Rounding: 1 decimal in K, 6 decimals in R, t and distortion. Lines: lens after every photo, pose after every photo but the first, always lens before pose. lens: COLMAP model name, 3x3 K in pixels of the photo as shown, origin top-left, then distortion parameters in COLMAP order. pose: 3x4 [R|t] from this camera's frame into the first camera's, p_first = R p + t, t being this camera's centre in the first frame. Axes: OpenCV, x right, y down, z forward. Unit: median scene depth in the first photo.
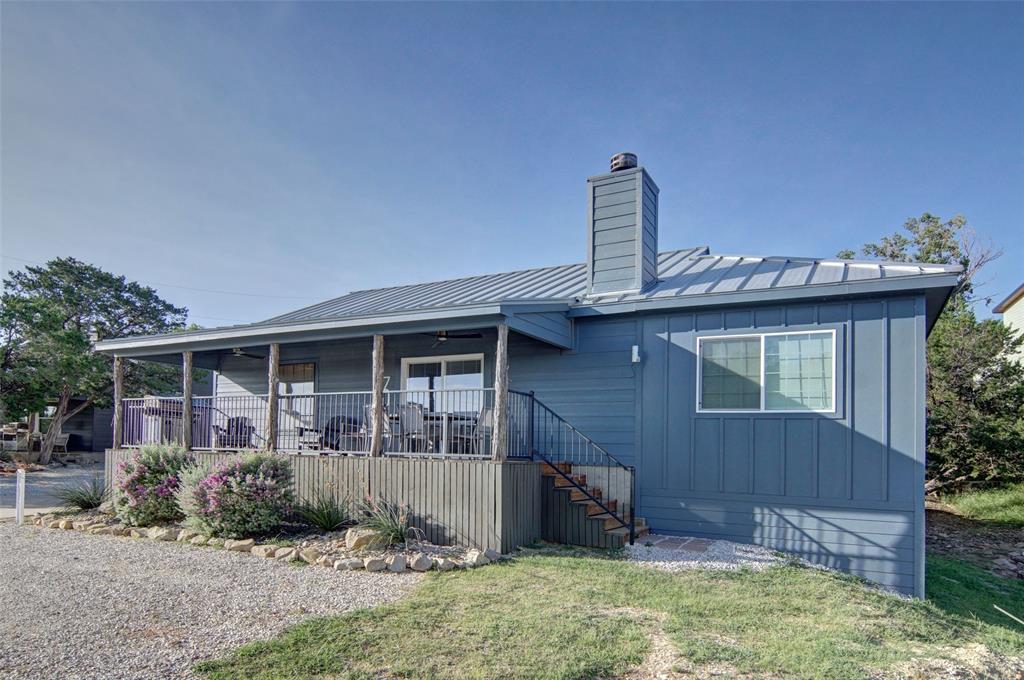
lens RADIAL K [[573.4, 0, 512.3], [0, 573.4, 411.0], [0, 0, 1]] dist [0.002324, 0.000003]
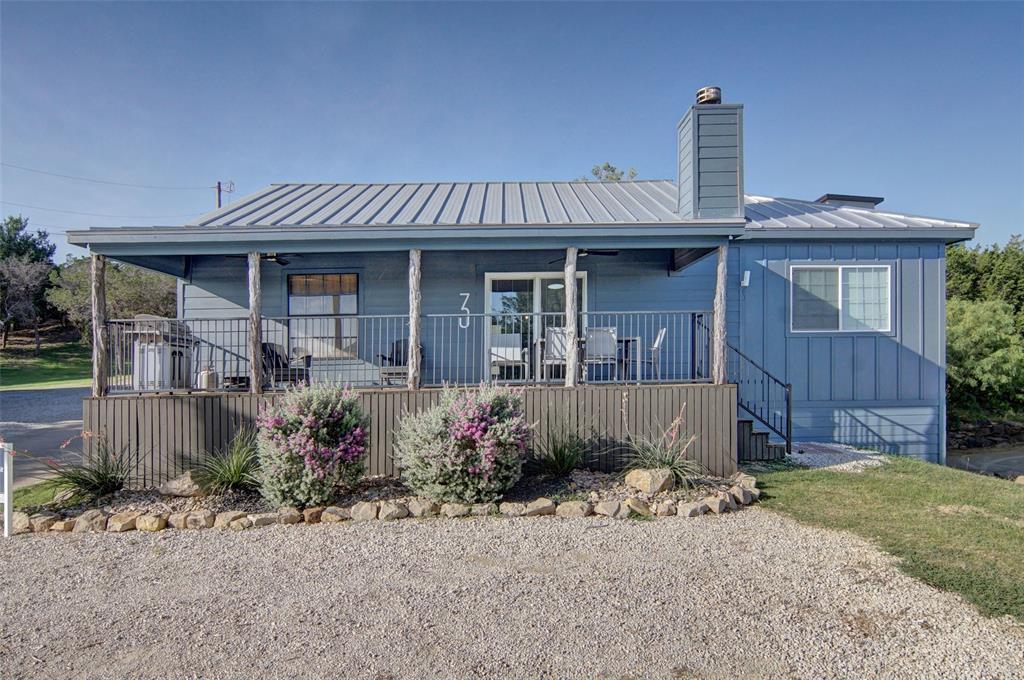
lens RADIAL K [[584.2, 0, 512.0], [0, 584.2, 340.0], [0, 0, 1]] dist [0.005316, 0.000157]
pose [[0.874656, -0.016882, 0.484450, -0.754110], [0.007751, 0.999753, 0.020844, -0.010872], [-0.484682, -0.014477, 0.874571, 0.265887]]
